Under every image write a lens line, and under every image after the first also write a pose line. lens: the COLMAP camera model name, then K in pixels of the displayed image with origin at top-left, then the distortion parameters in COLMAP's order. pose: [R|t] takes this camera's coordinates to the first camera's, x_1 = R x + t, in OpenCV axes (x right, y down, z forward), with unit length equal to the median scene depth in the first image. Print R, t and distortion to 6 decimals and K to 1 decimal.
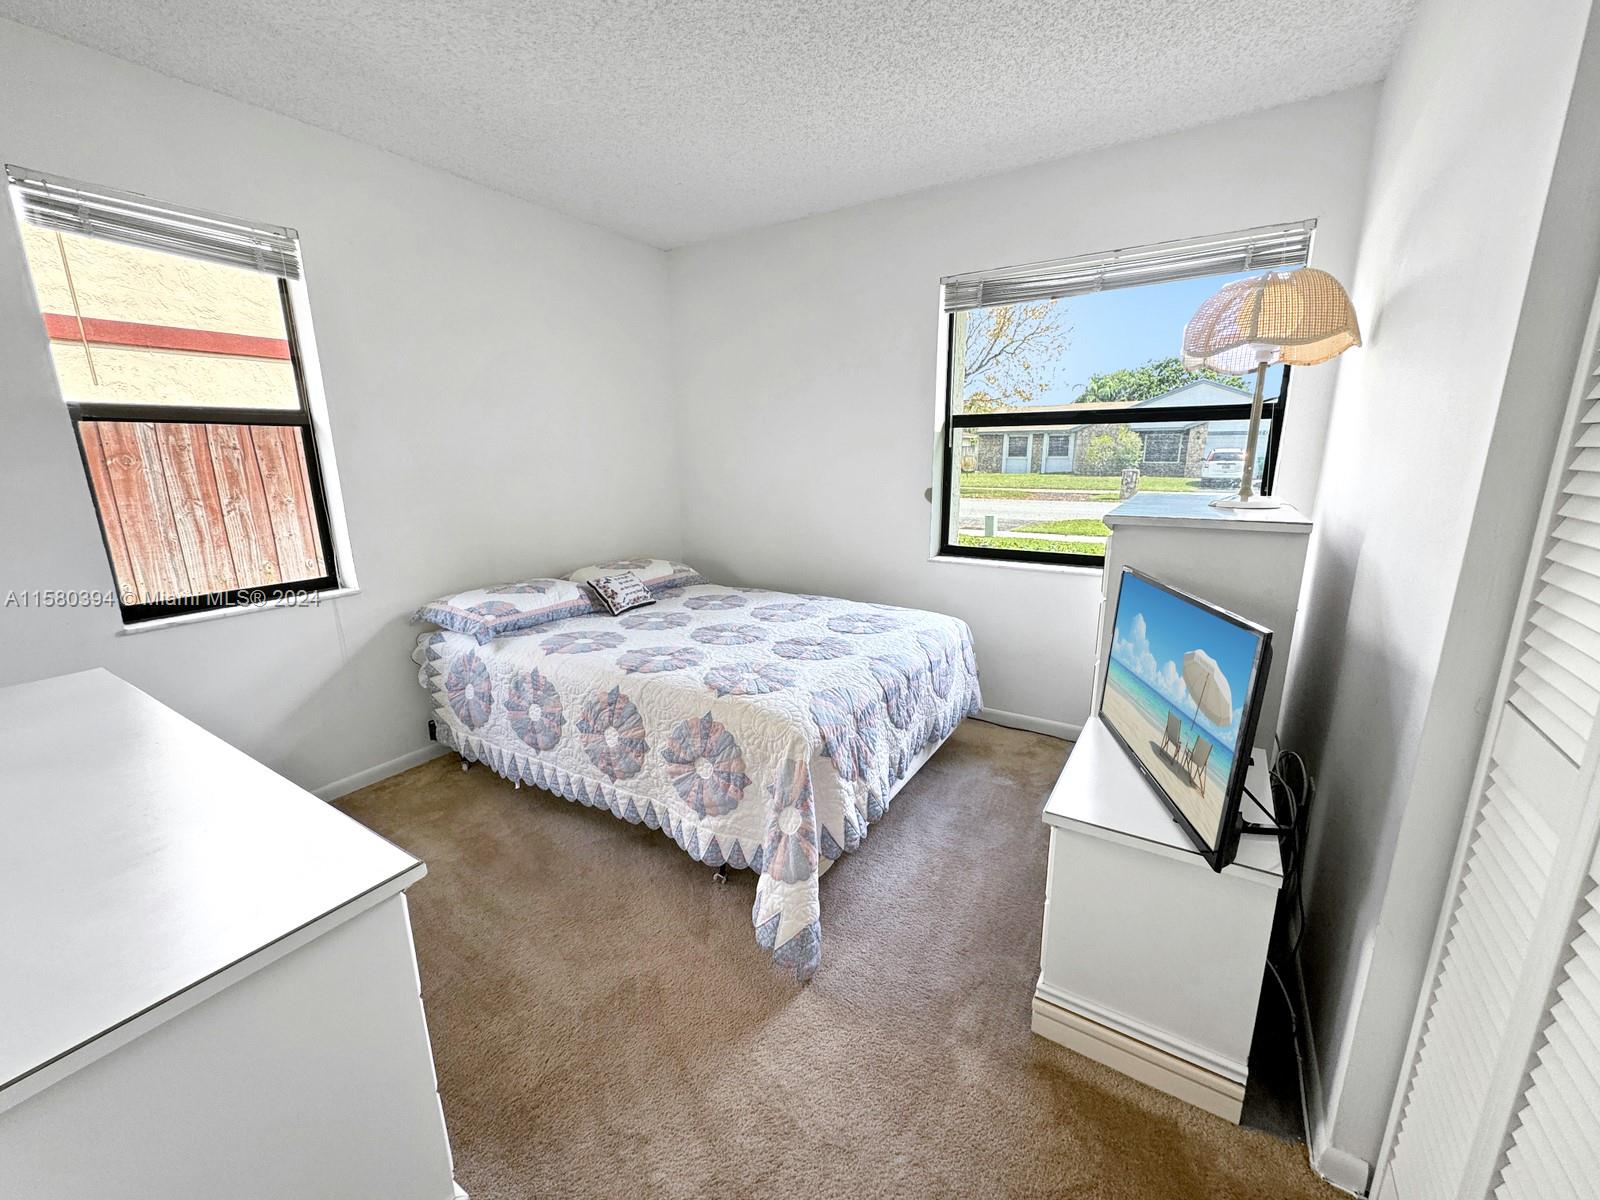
lens RADIAL K [[649.4, 0, 798.6], [0, 649.4, 598.1], [0, 0, 1]] dist [-0.006756, 0.000156]
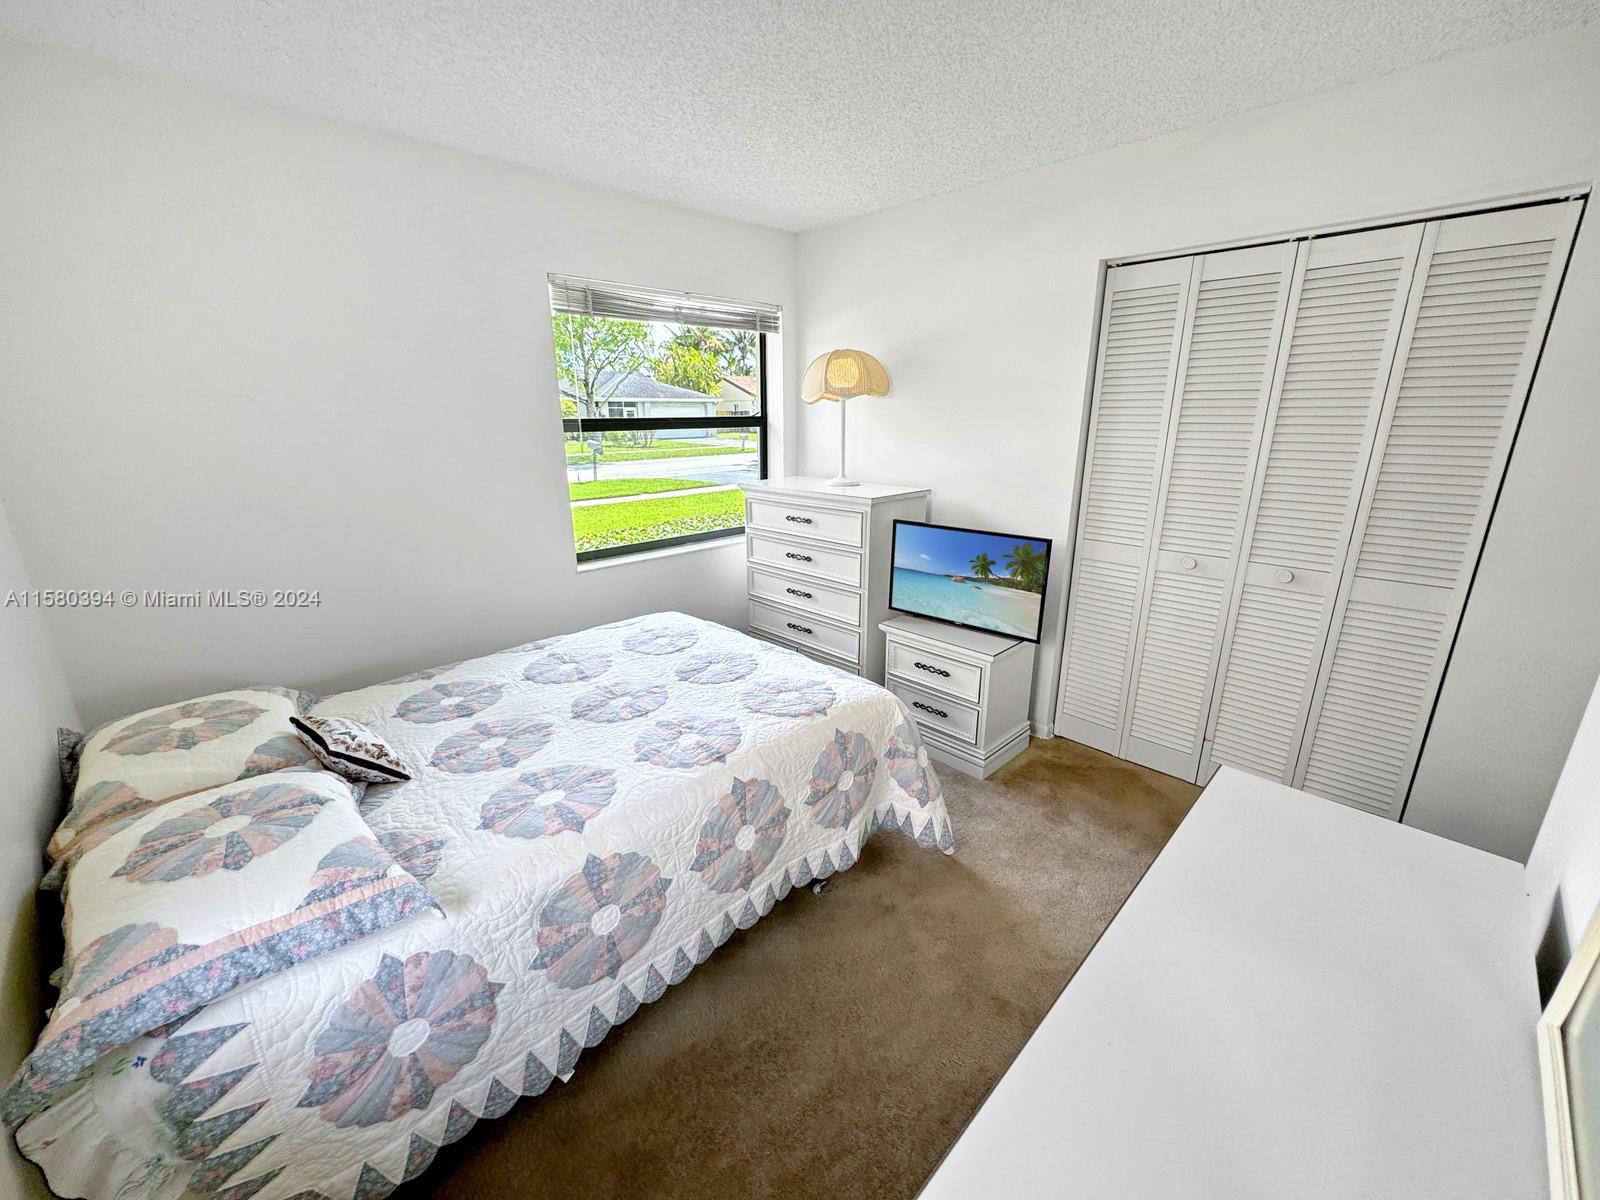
lens RADIAL K [[649.4, 0, 802.5], [0, 649.4, 597.5], [0, 0, 1]] dist [-0.006756, 0.000156]
pose [[0.216498, -0.262310, 0.940384, -0.859360], [0.222216, 0.951185, 0.214164, -0.208822], [-0.950657, 0.162602, 0.264219, 0.595351]]
